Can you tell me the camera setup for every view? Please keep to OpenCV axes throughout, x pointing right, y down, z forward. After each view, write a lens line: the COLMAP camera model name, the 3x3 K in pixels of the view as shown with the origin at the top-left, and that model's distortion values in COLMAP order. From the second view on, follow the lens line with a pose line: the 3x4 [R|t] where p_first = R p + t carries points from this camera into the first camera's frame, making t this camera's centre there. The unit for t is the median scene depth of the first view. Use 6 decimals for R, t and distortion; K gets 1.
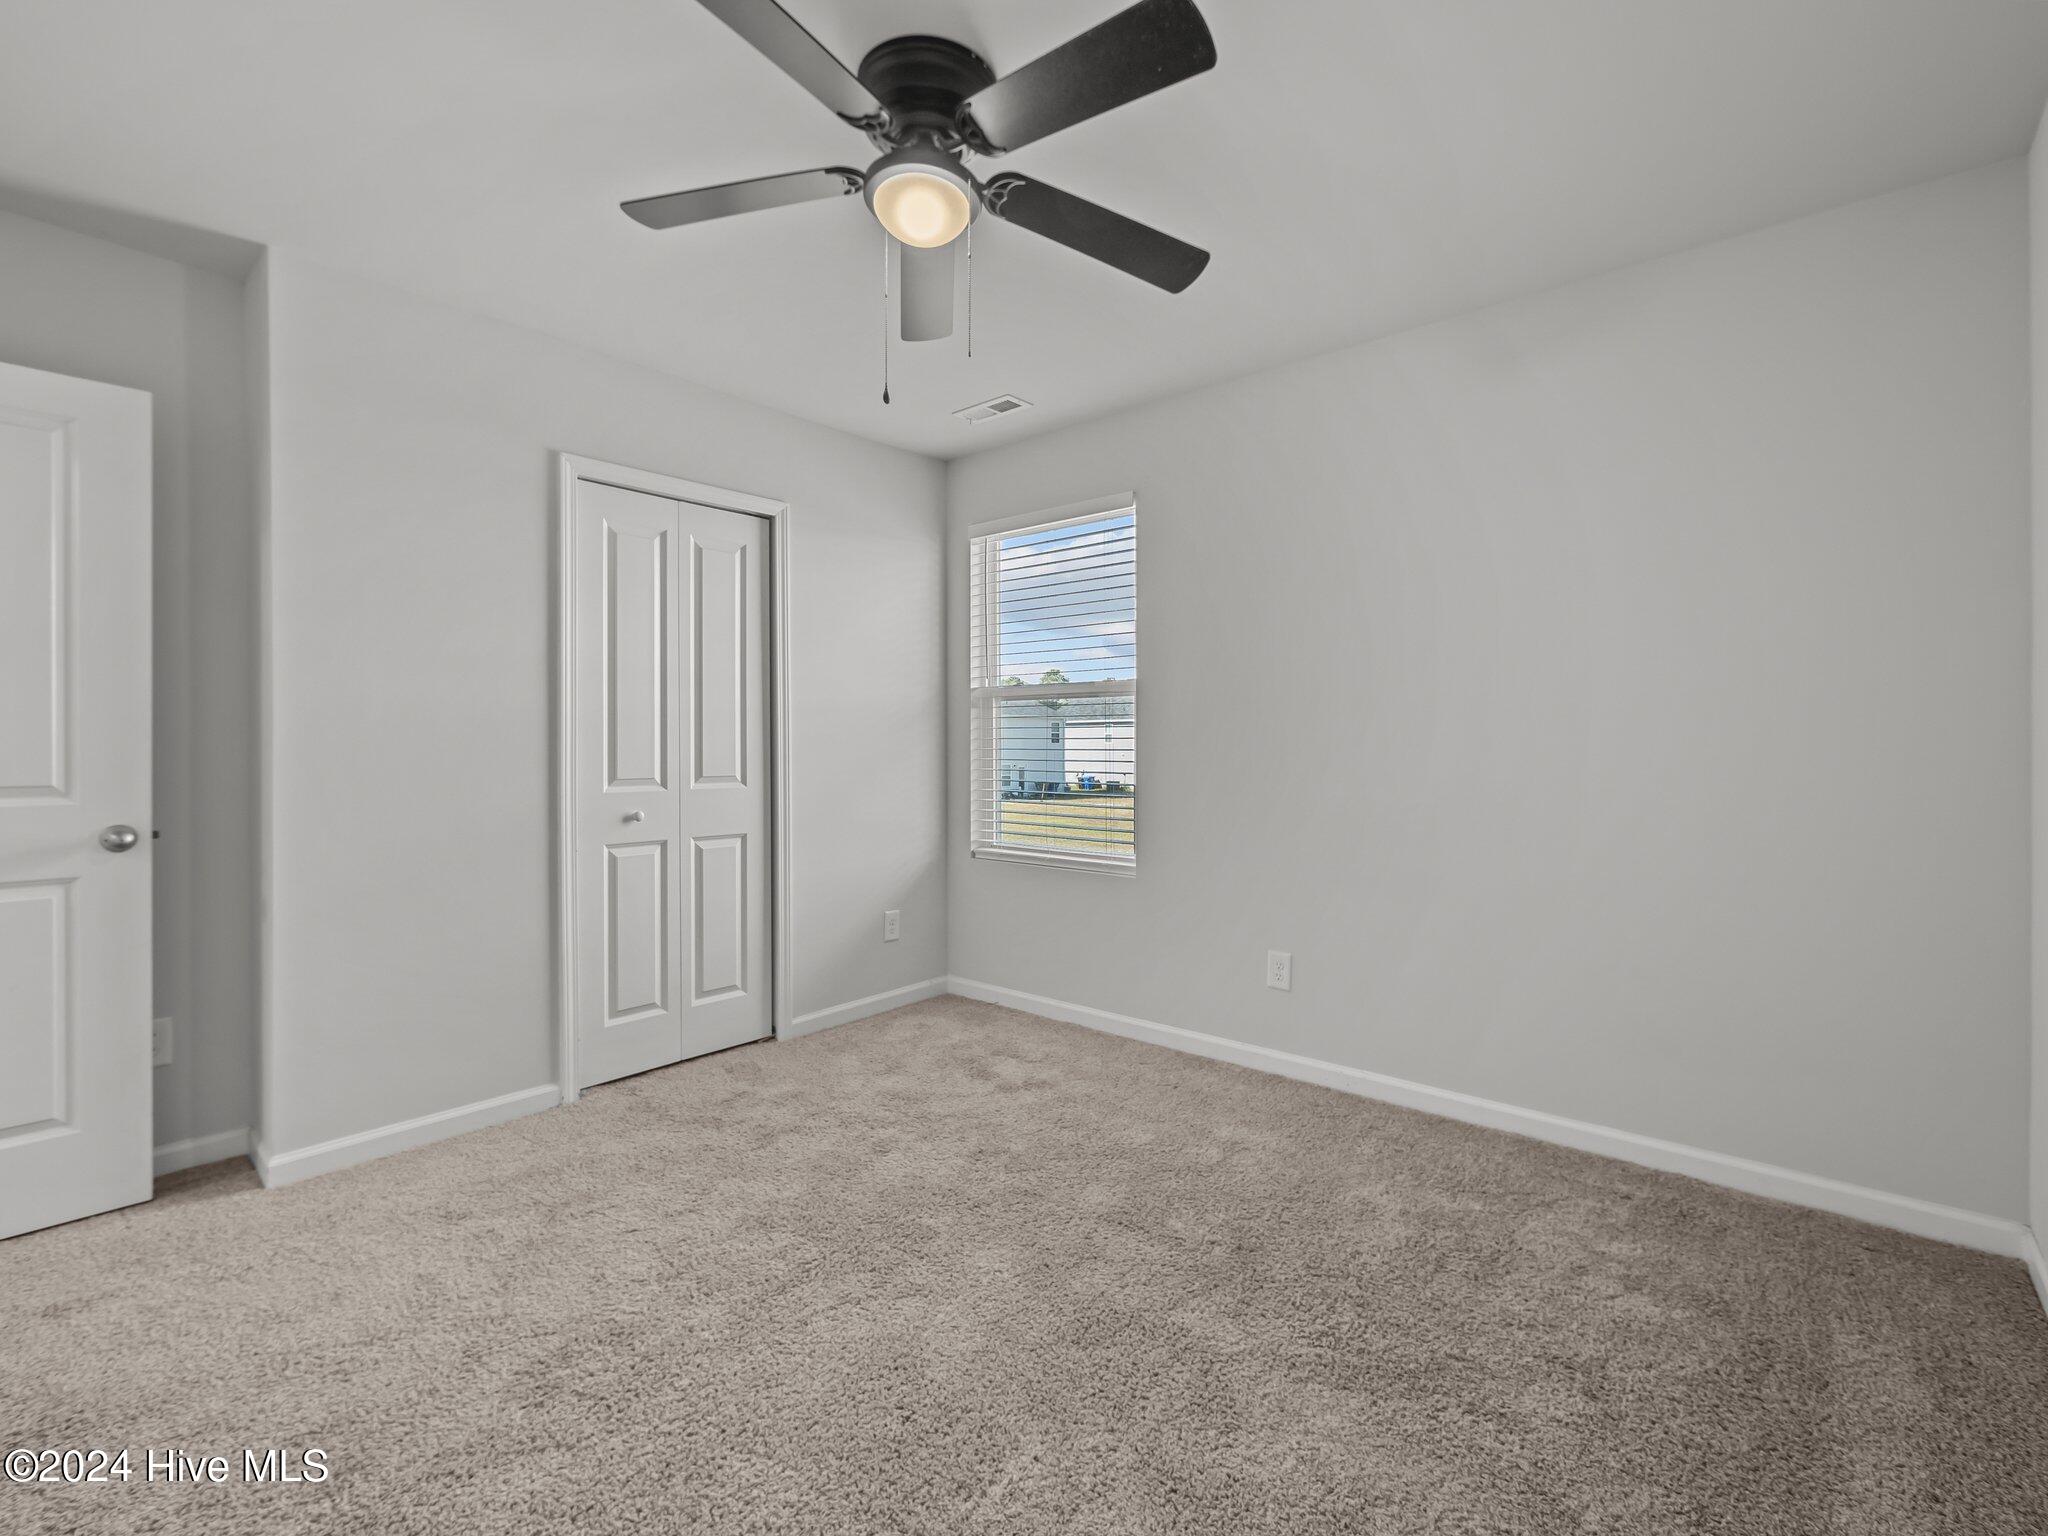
lens RADIAL K [[944.3, 0, 1024.9], [0, 944.3, 747.8], [0, 0, 1]] dist [0.000815, 0.000238]
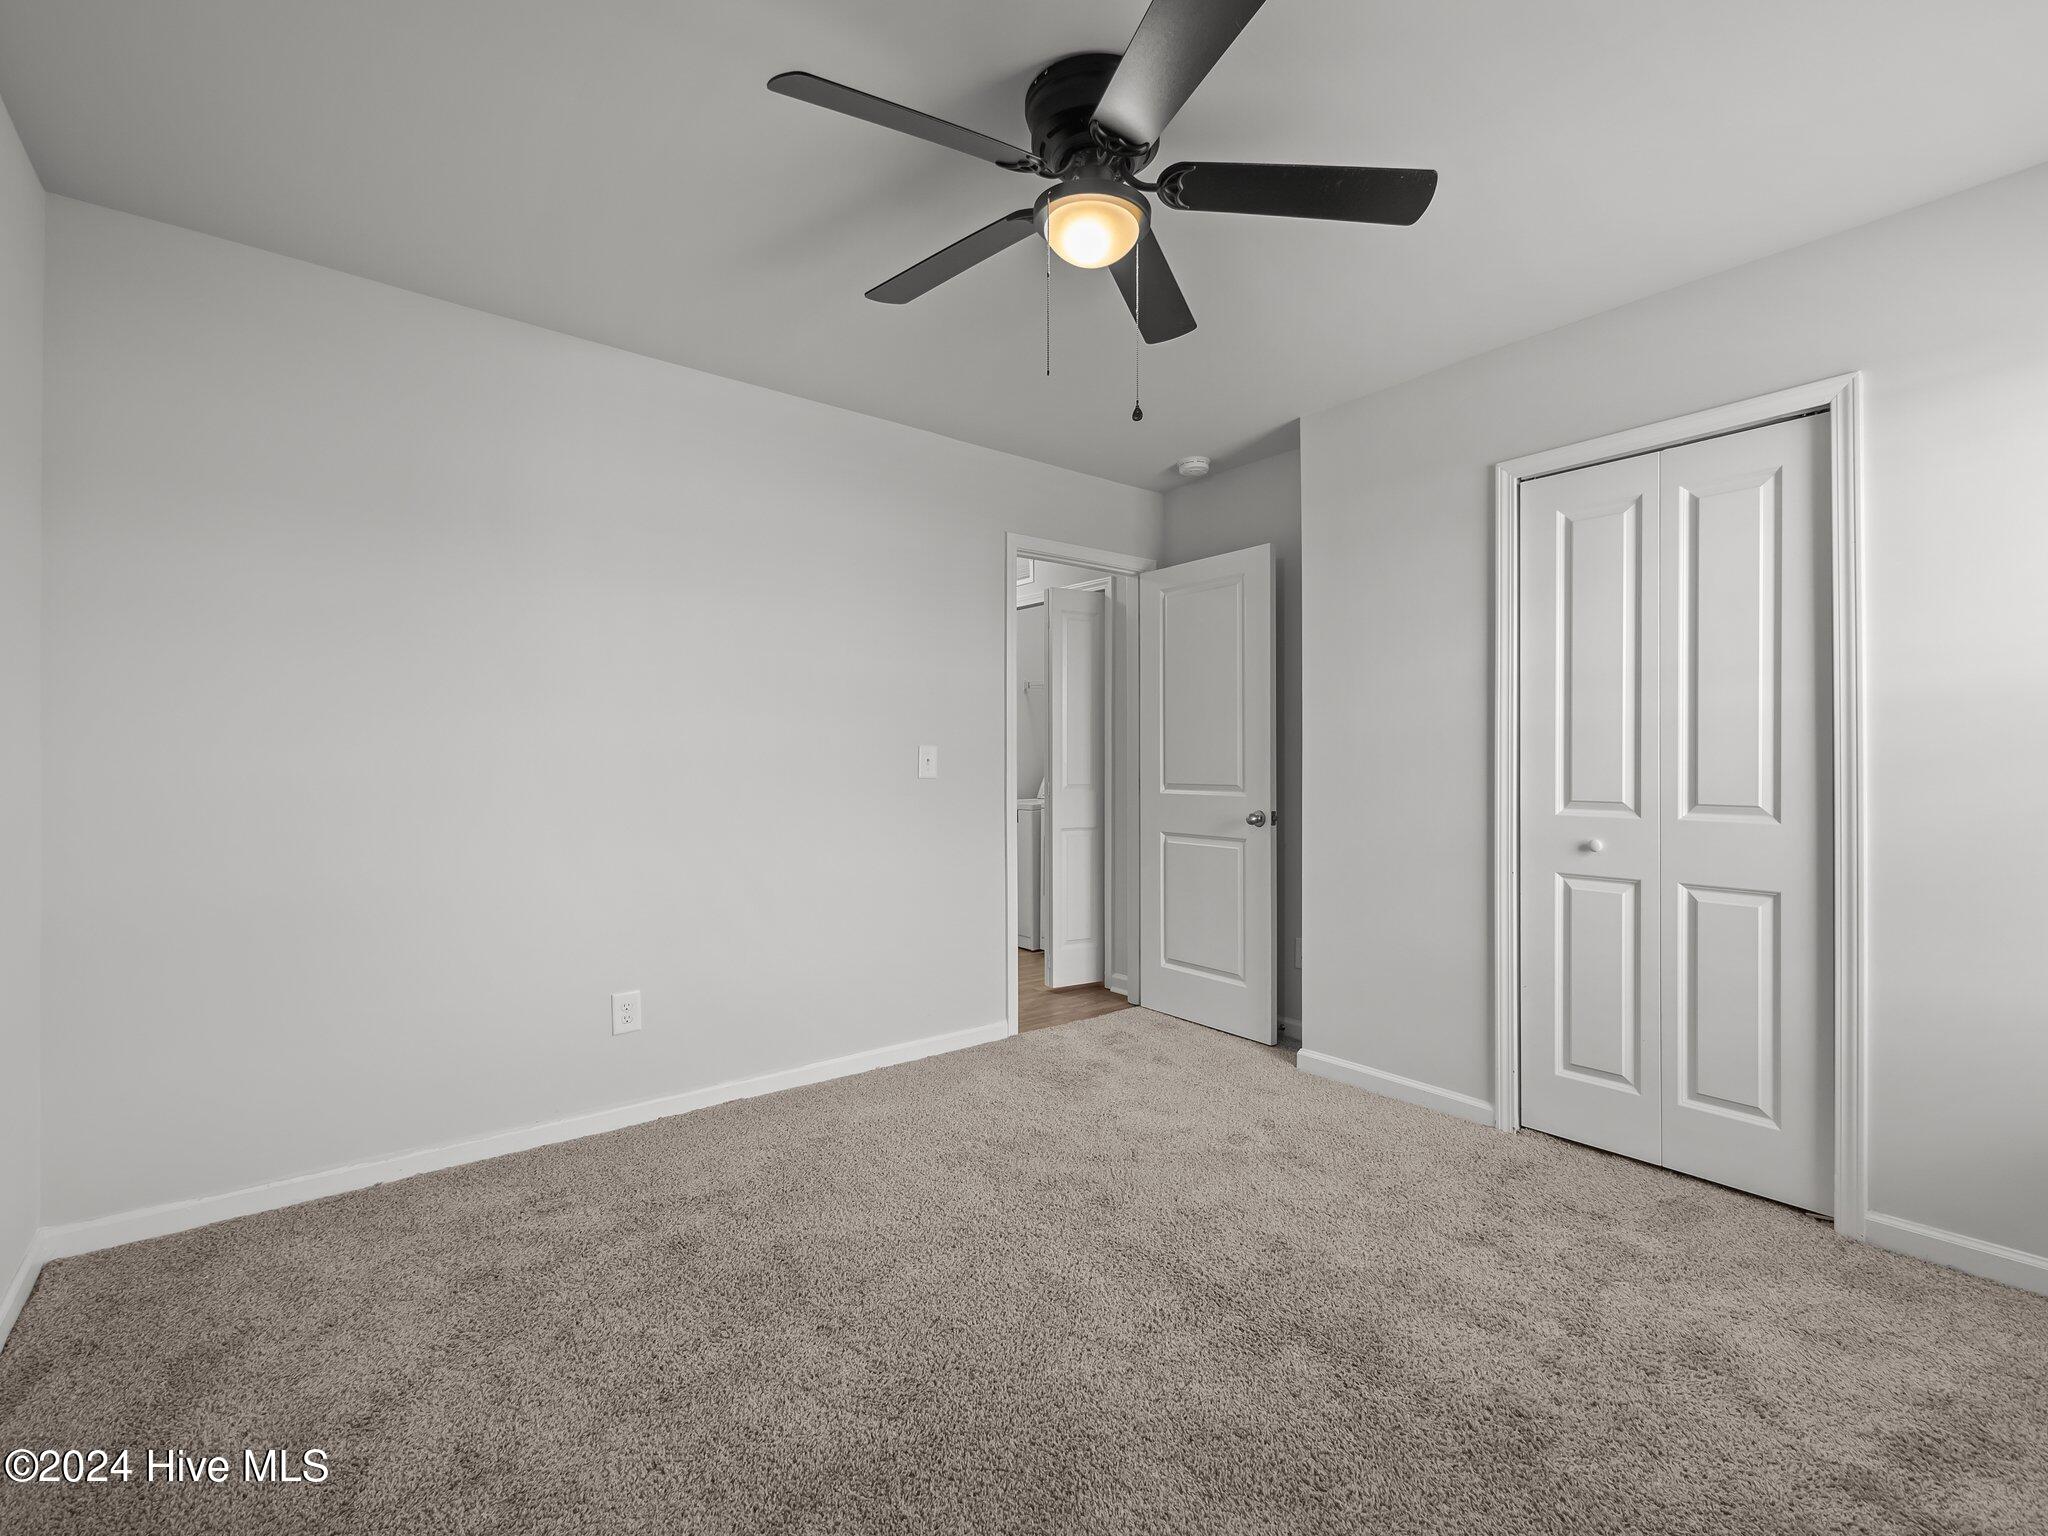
lens RADIAL K [[936.5, 0, 1031.8], [0, 936.5, 760.0], [0, 0, 1]] dist [-0.000932, -0.000516]
pose [[-0.209127, -0.002511, -0.977885, 0.557549], [-0.002810, 0.999994, -0.001967, -0.001837], [0.977884, 0.002336, -0.209133, 0.726014]]
